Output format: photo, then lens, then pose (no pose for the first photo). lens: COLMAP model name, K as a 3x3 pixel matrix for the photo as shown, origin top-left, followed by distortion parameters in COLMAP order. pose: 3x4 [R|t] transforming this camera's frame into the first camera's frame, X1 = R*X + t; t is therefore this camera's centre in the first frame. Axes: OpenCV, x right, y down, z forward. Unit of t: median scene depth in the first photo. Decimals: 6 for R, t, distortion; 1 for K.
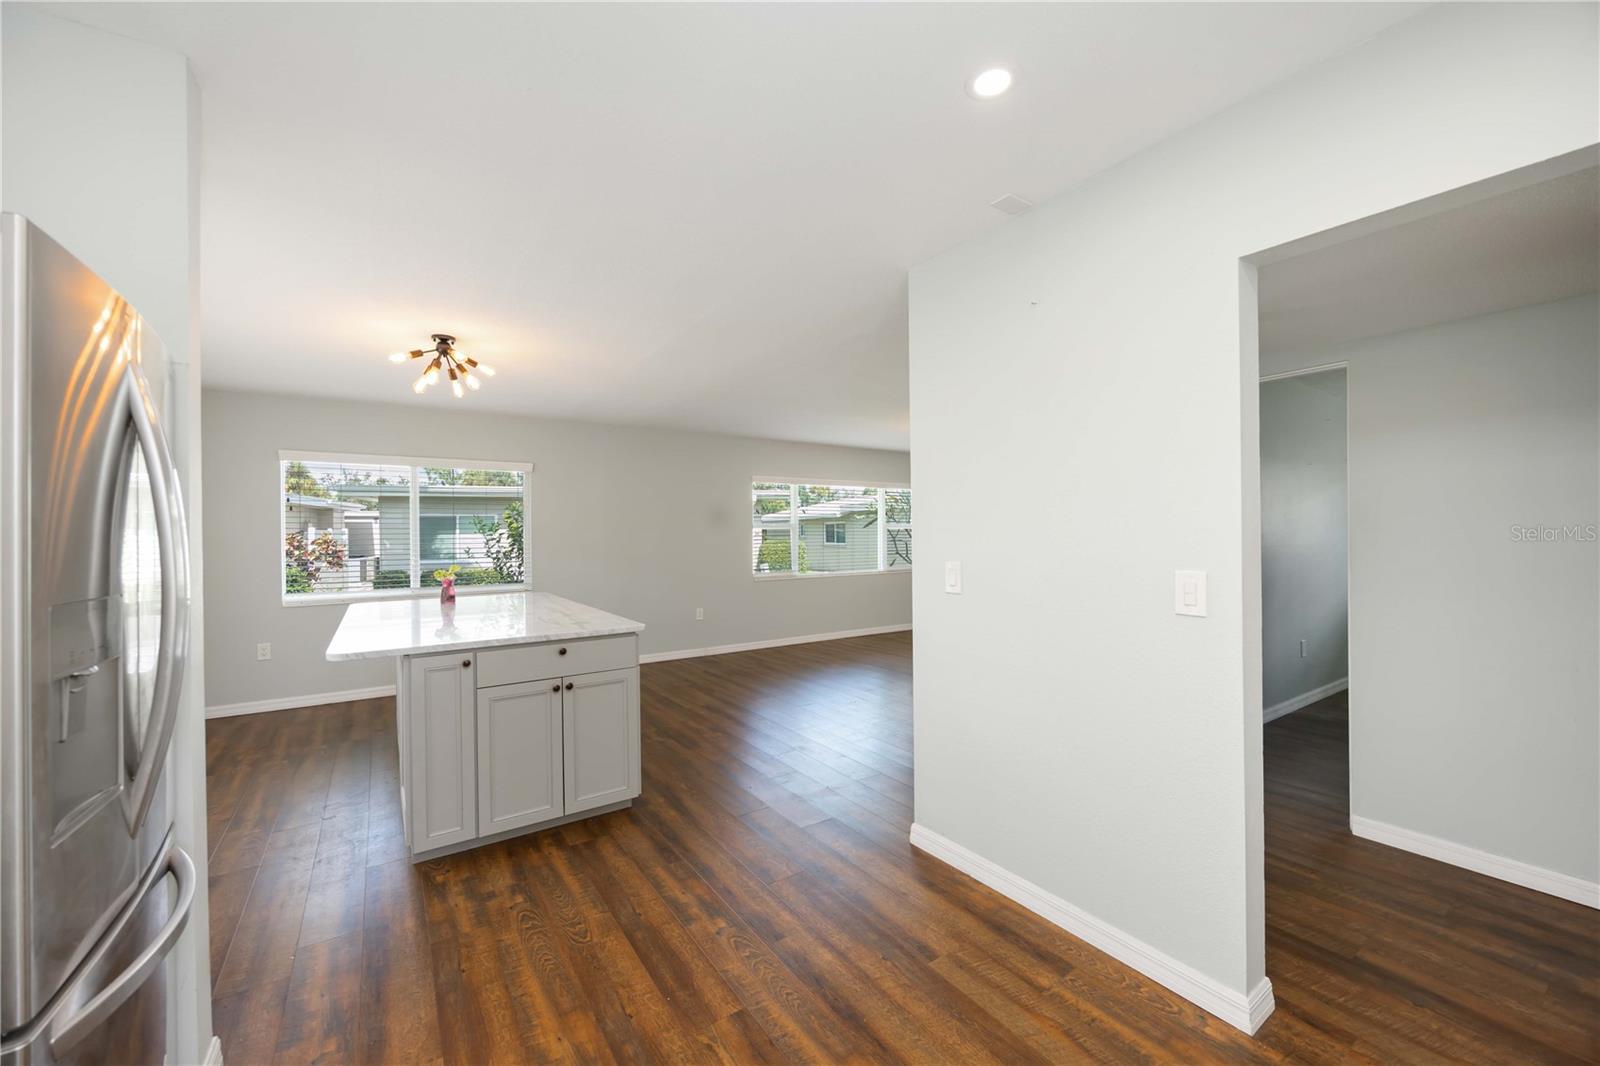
lens RADIAL K [[610.6, 0, 795.3], [0, 610.6, 528.8], [0, 0, 1]] dist [-0.000584, -0.000006]
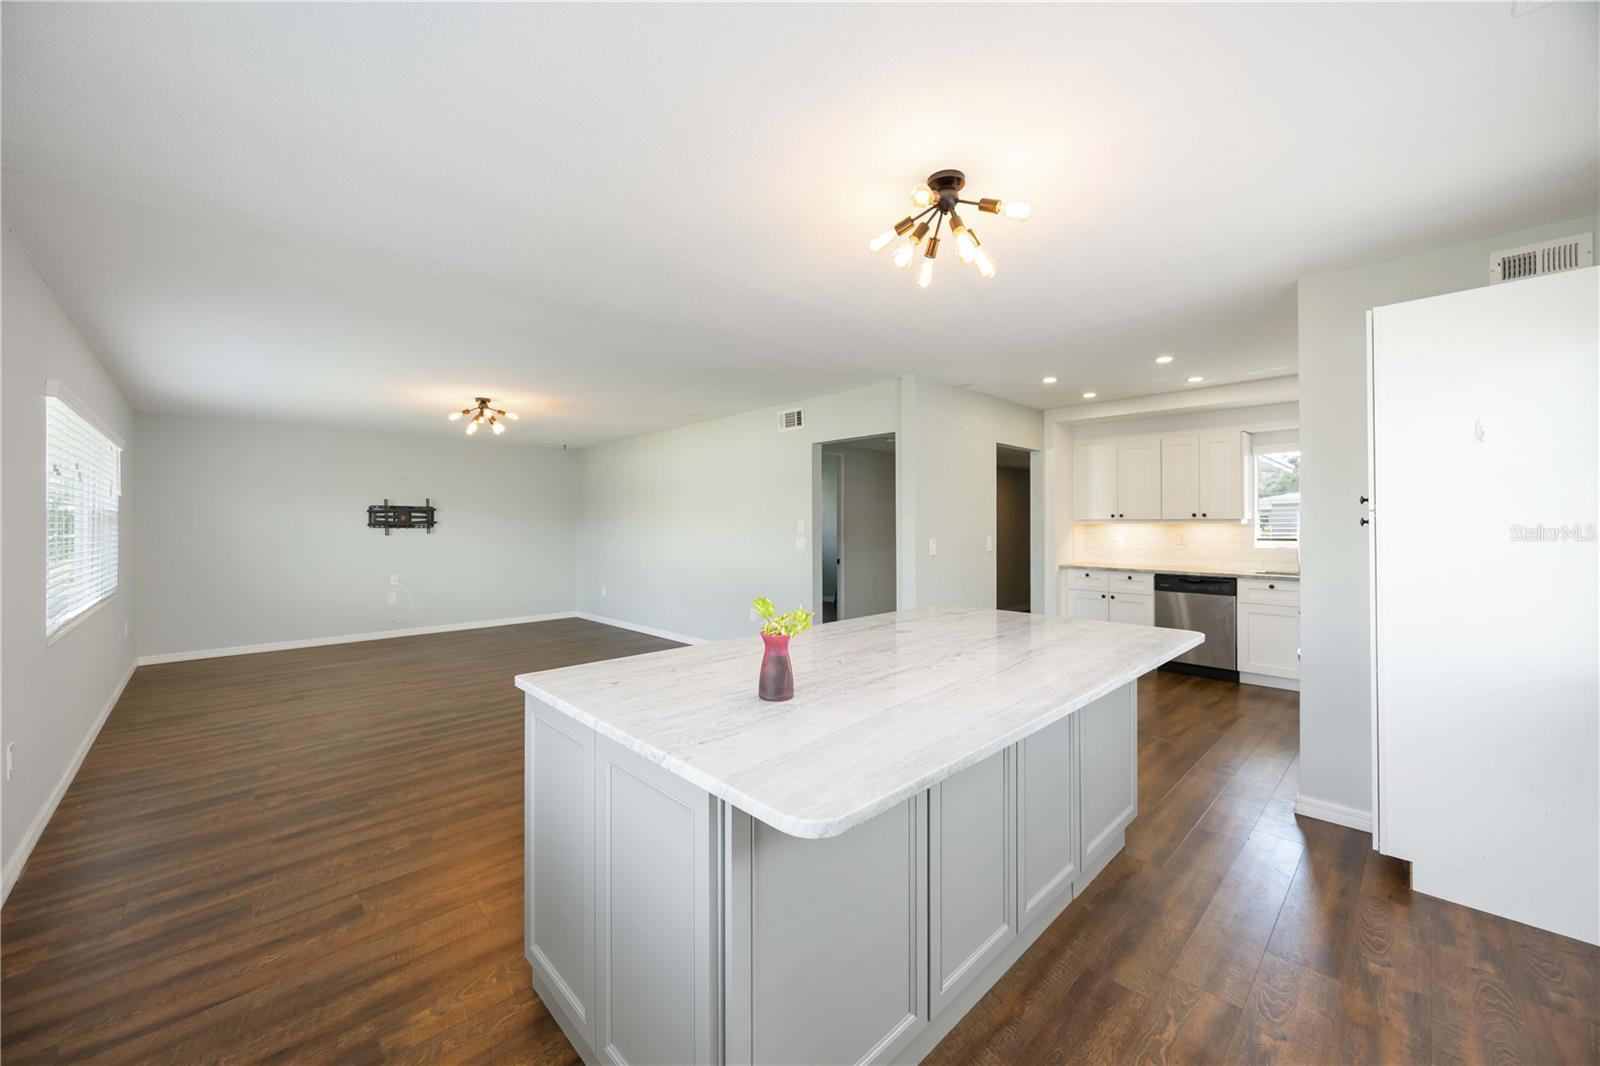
lens RADIAL K [[610.6, 0, 795.3], [0, 610.6, 528.8], [0, 0, 1]] dist [-0.000584, -0.000006]
pose [[-0.179391, 0.001710, 0.983776, -0.885409], [-0.002097, 0.999996, -0.002120, 0.016689], [-0.983776, -0.002443, -0.179387, 0.989036]]
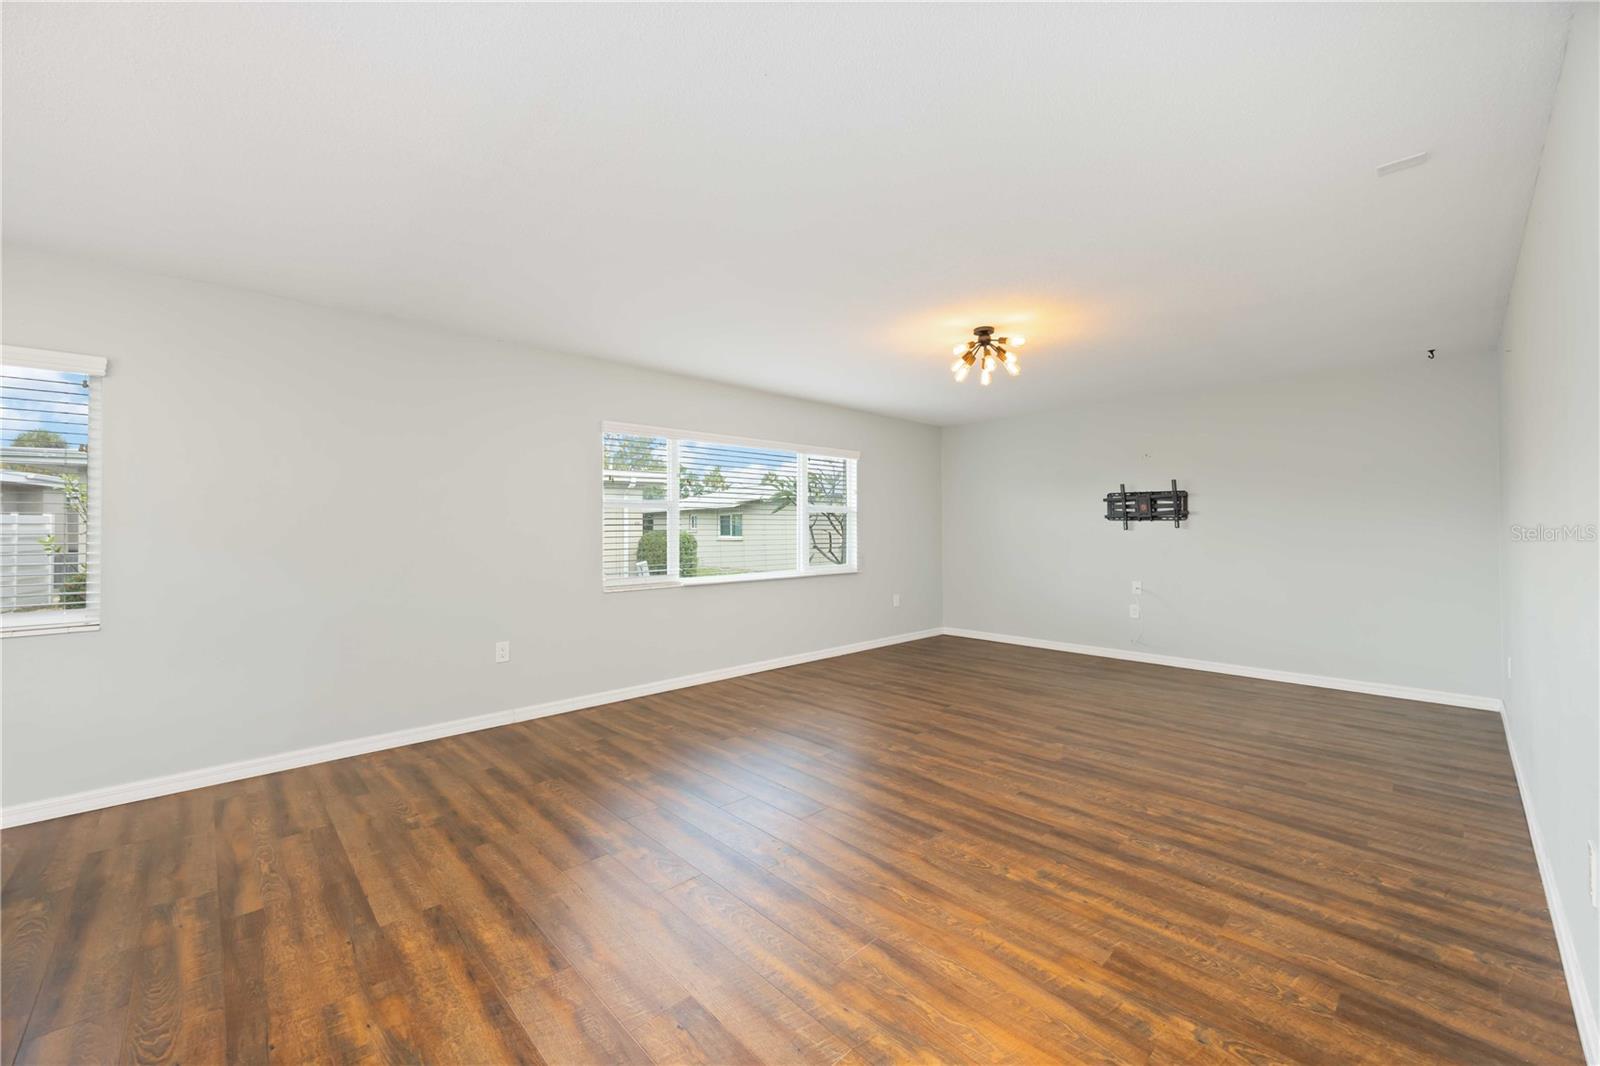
lens RADIAL K [[620.9, 0, 796.1], [0, 620.9, 528.4], [0, 0, 1]] dist [-0.001053, 0.000221]
pose [[0.985063, 0.006336, 0.172078, 0.024524], [-0.007702, 0.999944, 0.007274, 0.025754], [-0.172022, -0.008491, 0.985056, 0.588824]]
